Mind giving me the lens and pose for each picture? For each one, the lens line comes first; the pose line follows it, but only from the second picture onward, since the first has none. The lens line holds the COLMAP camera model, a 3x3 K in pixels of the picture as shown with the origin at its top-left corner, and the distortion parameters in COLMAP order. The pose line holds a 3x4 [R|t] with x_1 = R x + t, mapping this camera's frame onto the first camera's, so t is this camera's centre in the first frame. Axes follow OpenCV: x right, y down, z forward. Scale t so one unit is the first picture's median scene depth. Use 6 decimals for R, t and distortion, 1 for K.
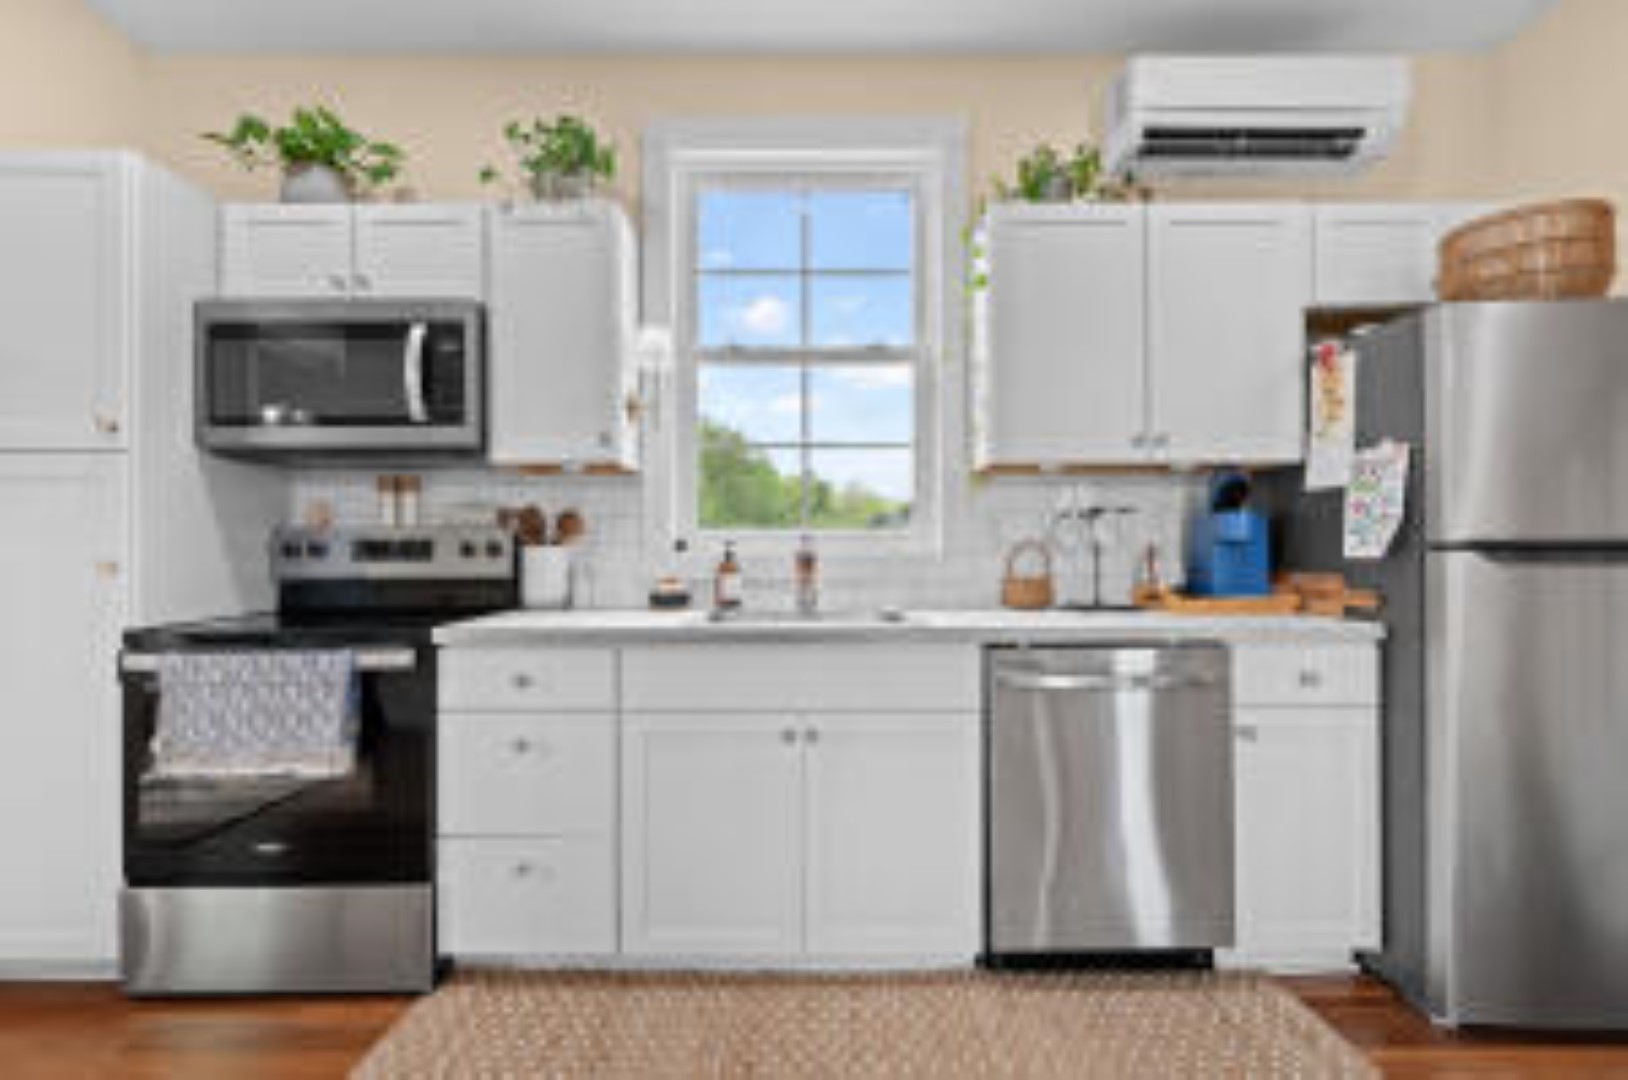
lens RADIAL K [[766.7, 0, 810.4], [0, 766.7, 542.3], [0, 0, 1]] dist [-0.000118, -0.000292]
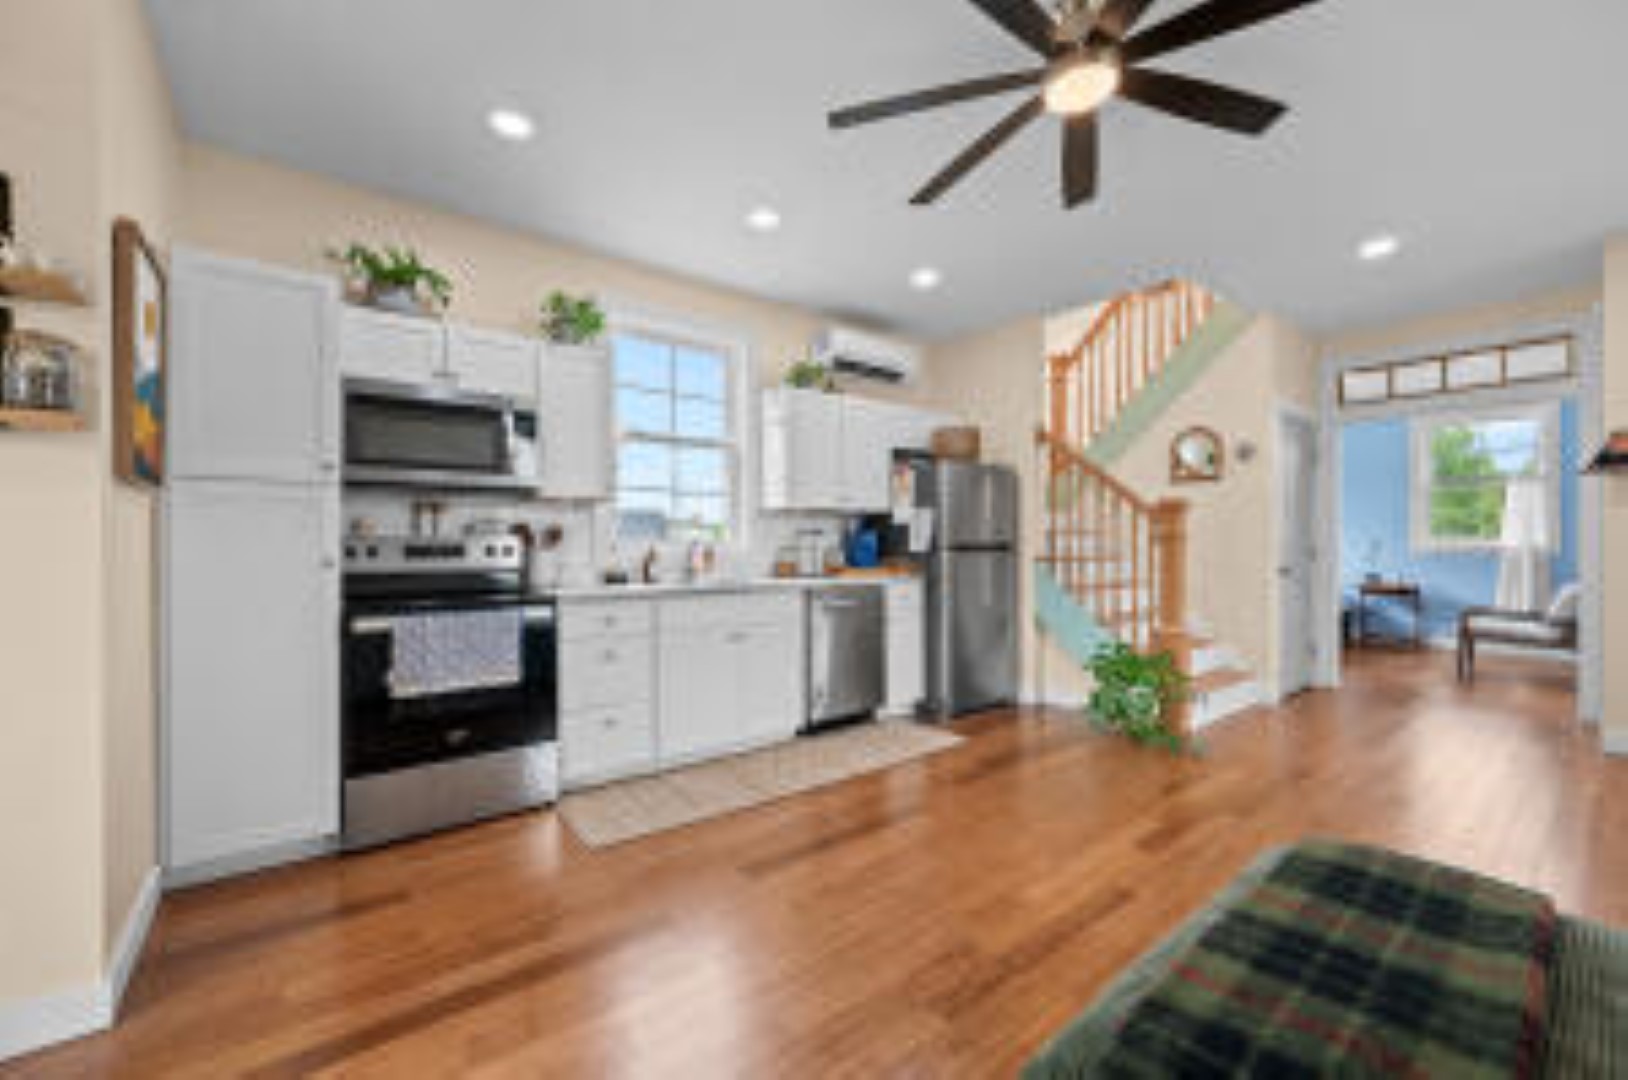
lens RADIAL K [[647.7, 0, 812.8], [0, 647.7, 549.4], [0, 0, 1]] dist [0.004660, 0.000059]
pose [[0.790272, -0.005644, 0.612731, -0.771061], [0.002248, 0.999978, 0.006312, -0.000096], [-0.612753, -0.003610, 0.790267, -0.441481]]
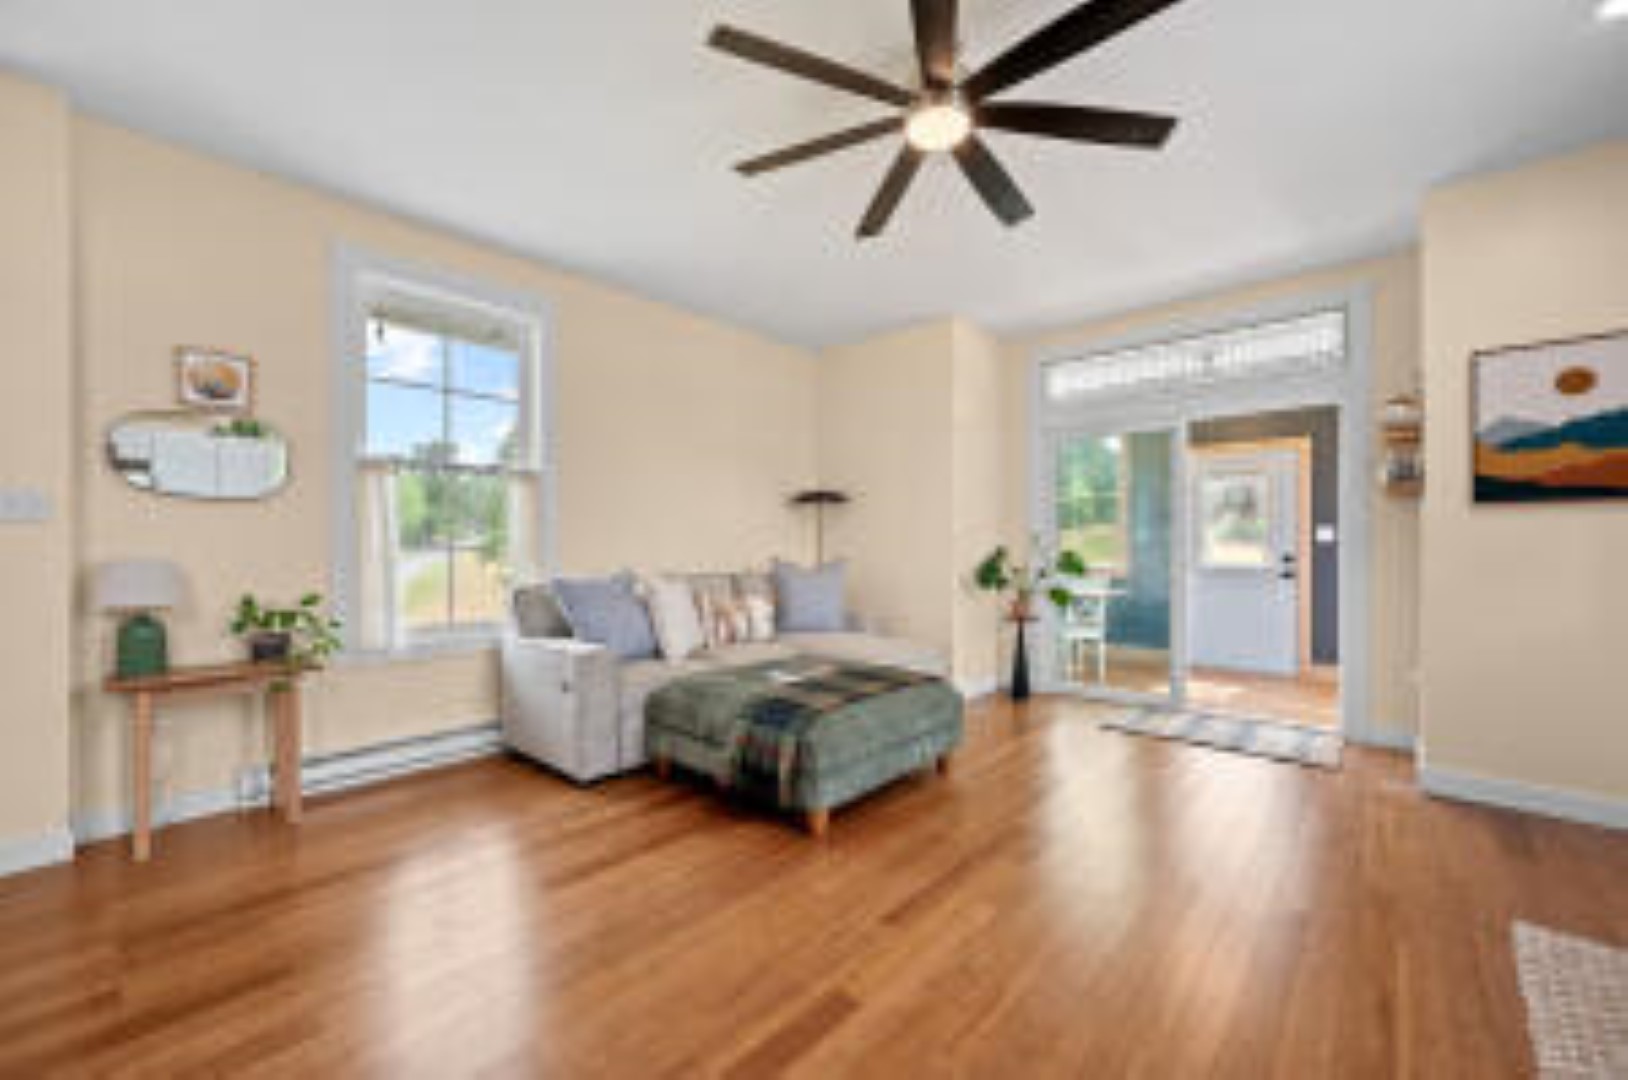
lens RADIAL K [[647.7, 0, 813.5], [0, 647.7, 545.5], [0, 0, 1]] dist [0.004660, 0.000059]
pose [[-0.669912, 0.001340, -0.742439, 0.803463], [0.000116, 0.999999, 0.001700, 0.000110], [0.742440, 0.001053, -0.669911, 0.488718]]
